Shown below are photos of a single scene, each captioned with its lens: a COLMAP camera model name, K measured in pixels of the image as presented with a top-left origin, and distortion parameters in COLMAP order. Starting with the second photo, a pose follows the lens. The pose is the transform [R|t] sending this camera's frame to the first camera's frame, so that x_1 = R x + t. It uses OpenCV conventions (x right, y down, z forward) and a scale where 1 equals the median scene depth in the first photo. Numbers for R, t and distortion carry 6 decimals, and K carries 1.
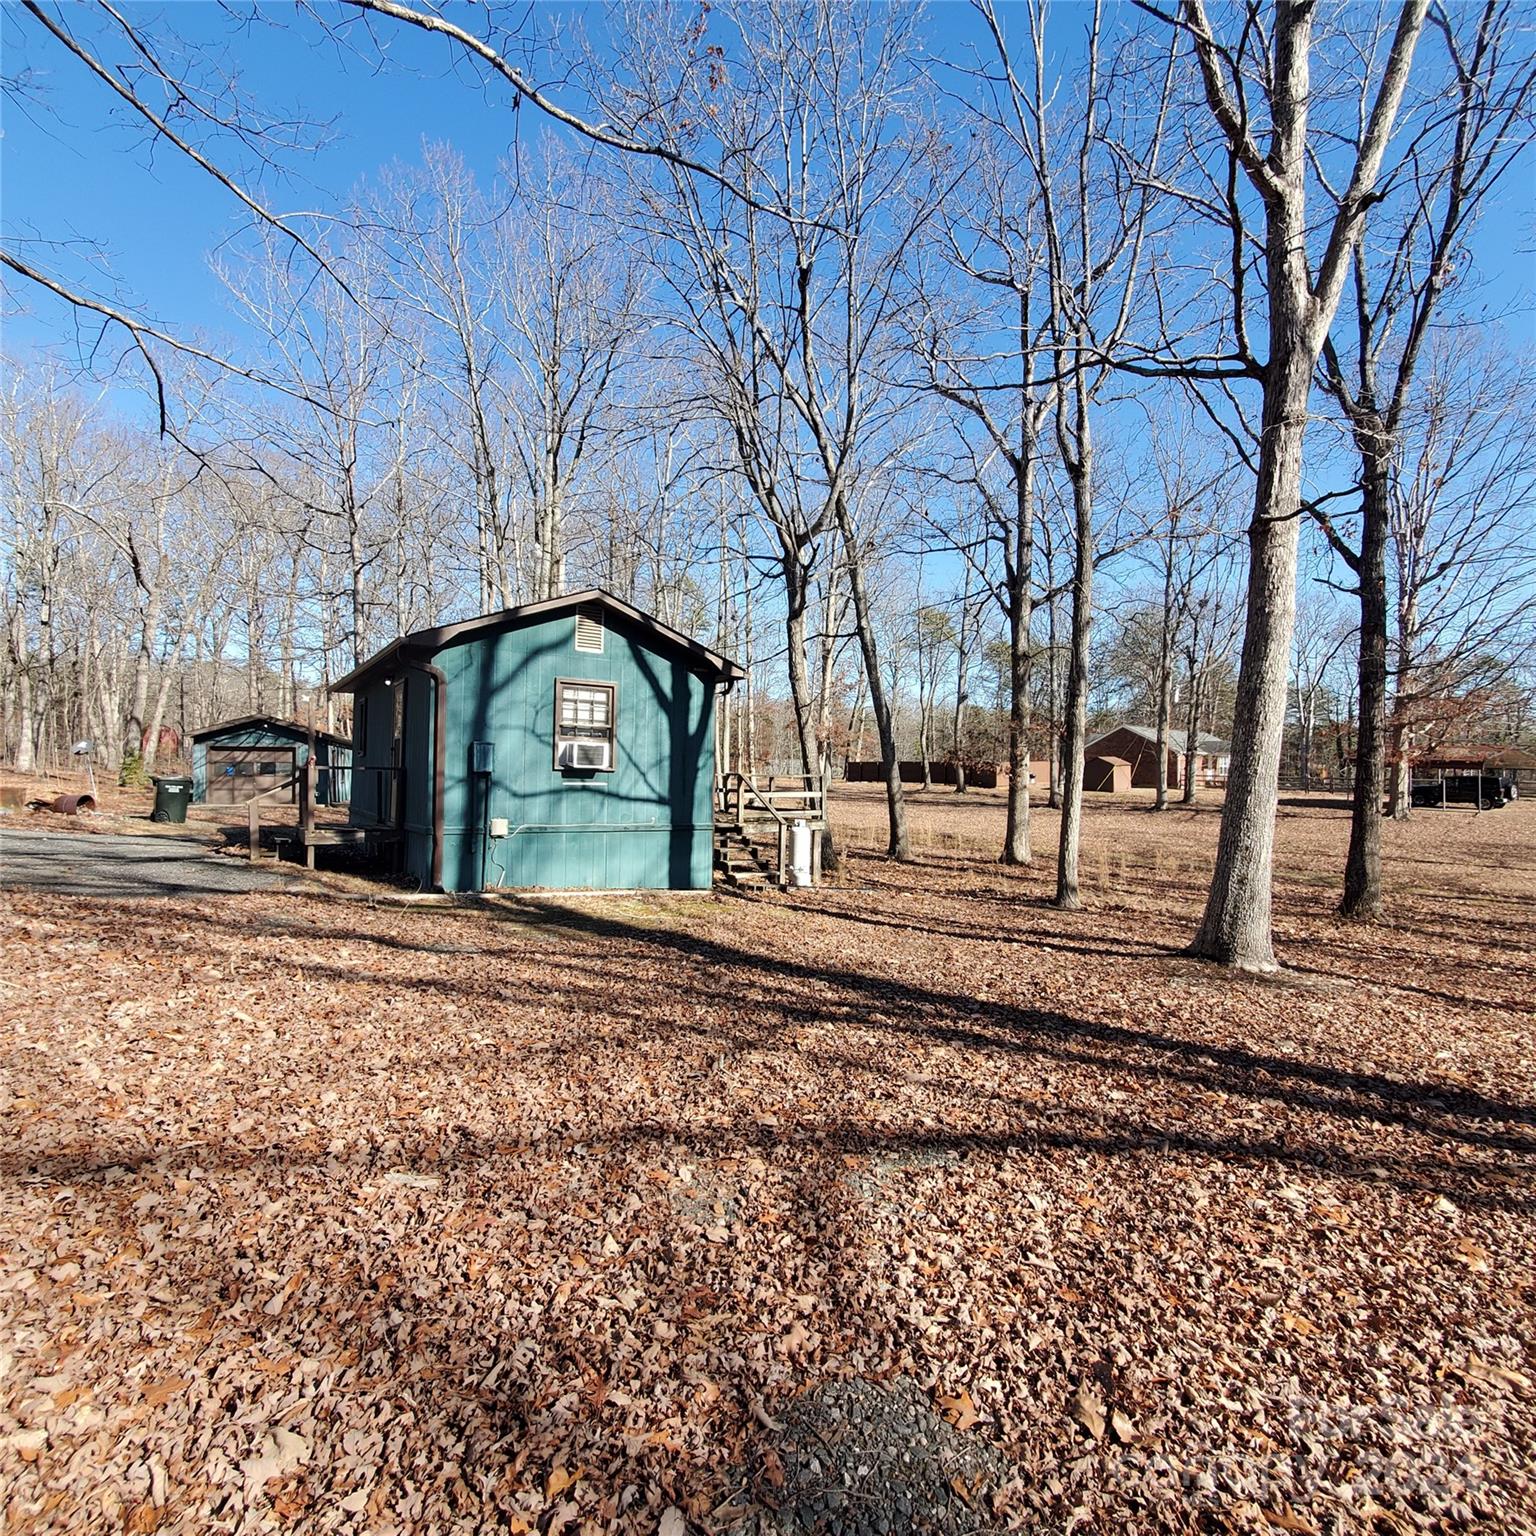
lens RADIAL K [[826.8, 0, 770.5], [0, 826.8, 763.4], [0, 0, 1]] dist [0.004267, 0.003780]
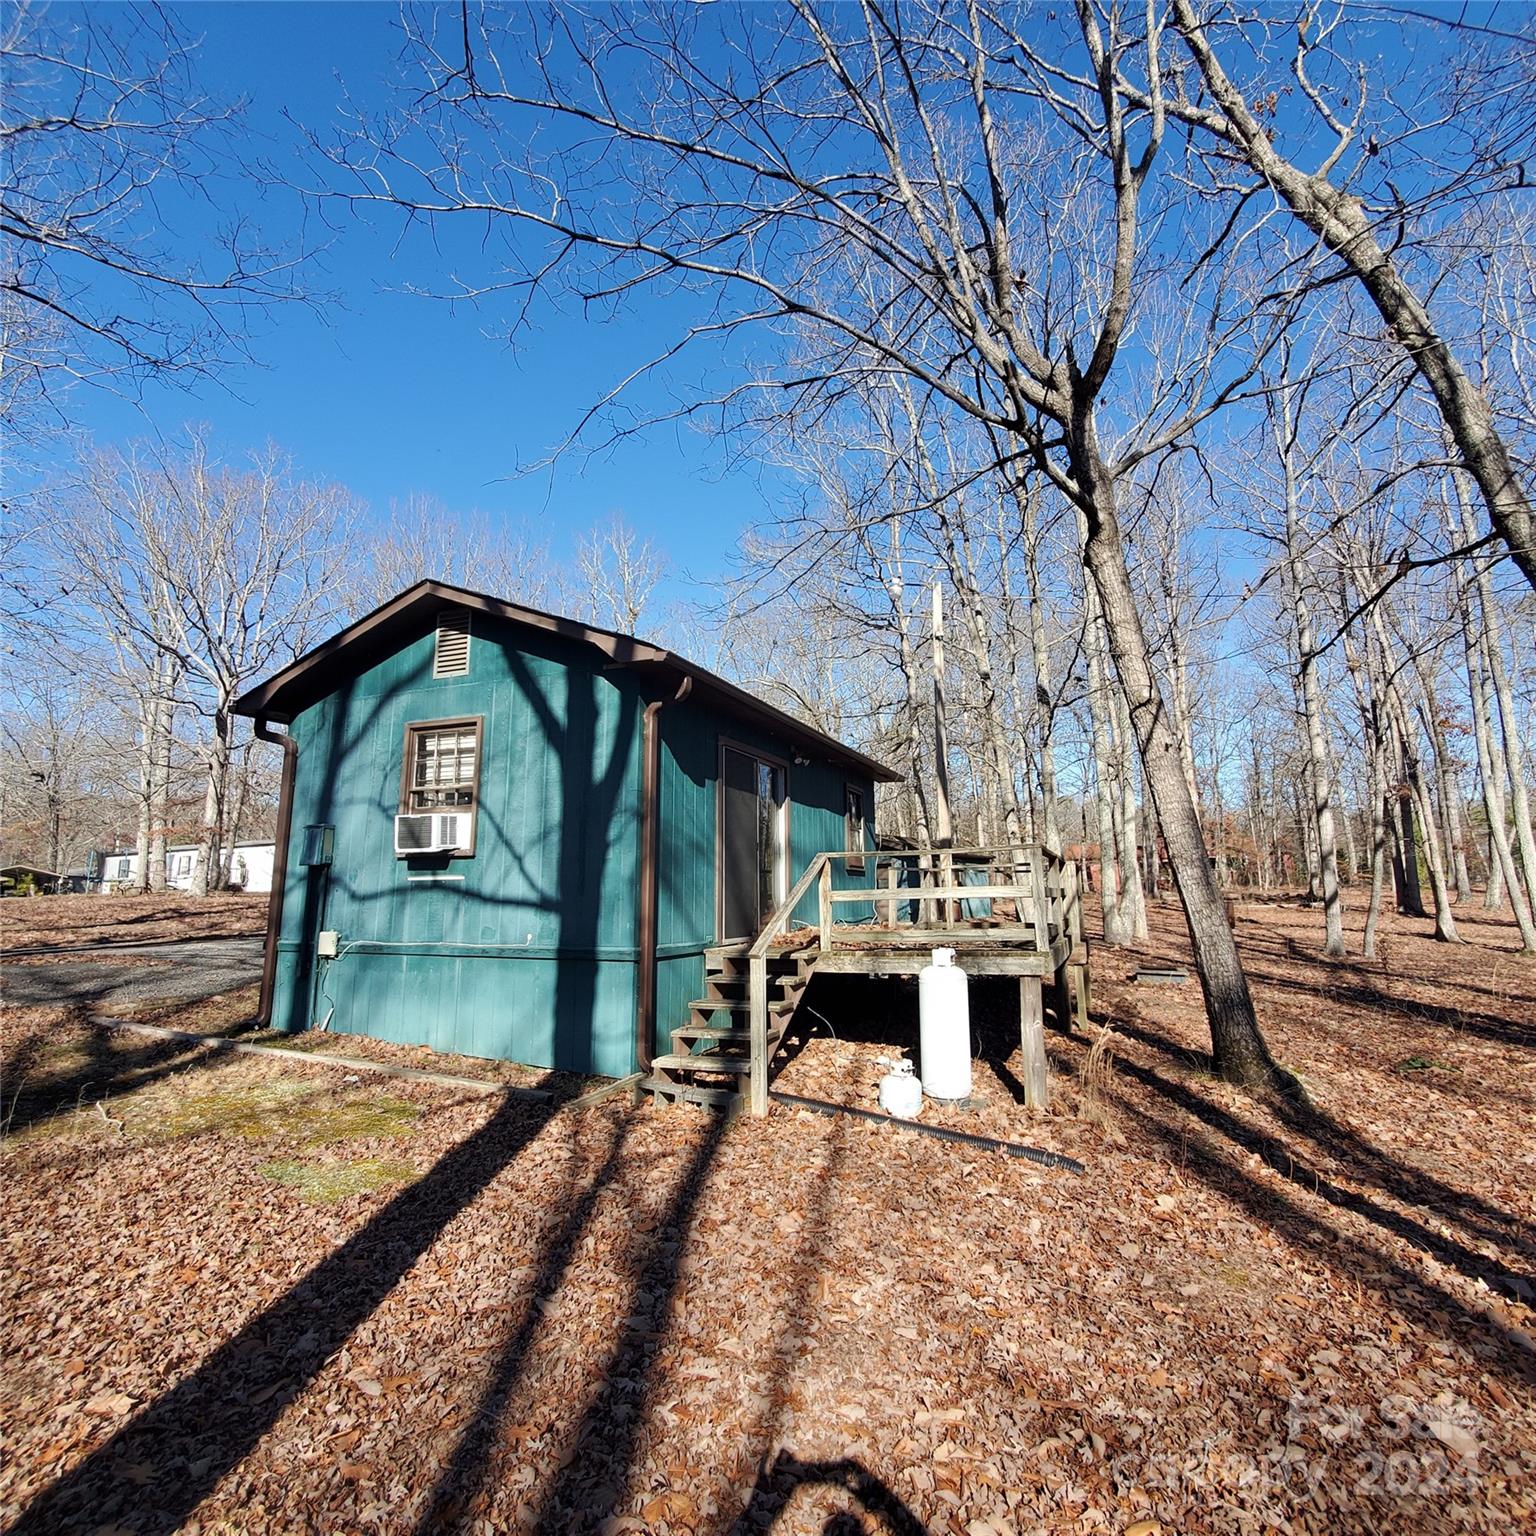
lens RADIAL K [[826.8, 0, 770.5], [0, 826.8, 763.4], [0, 0, 1]] dist [0.004267, 0.003780]
pose [[0.565629, -0.146205, -0.811596, 0.438952], [0.038003, 0.987734, -0.151450, 0.042354], [0.823784, 0.054822, 0.564247, 0.811613]]
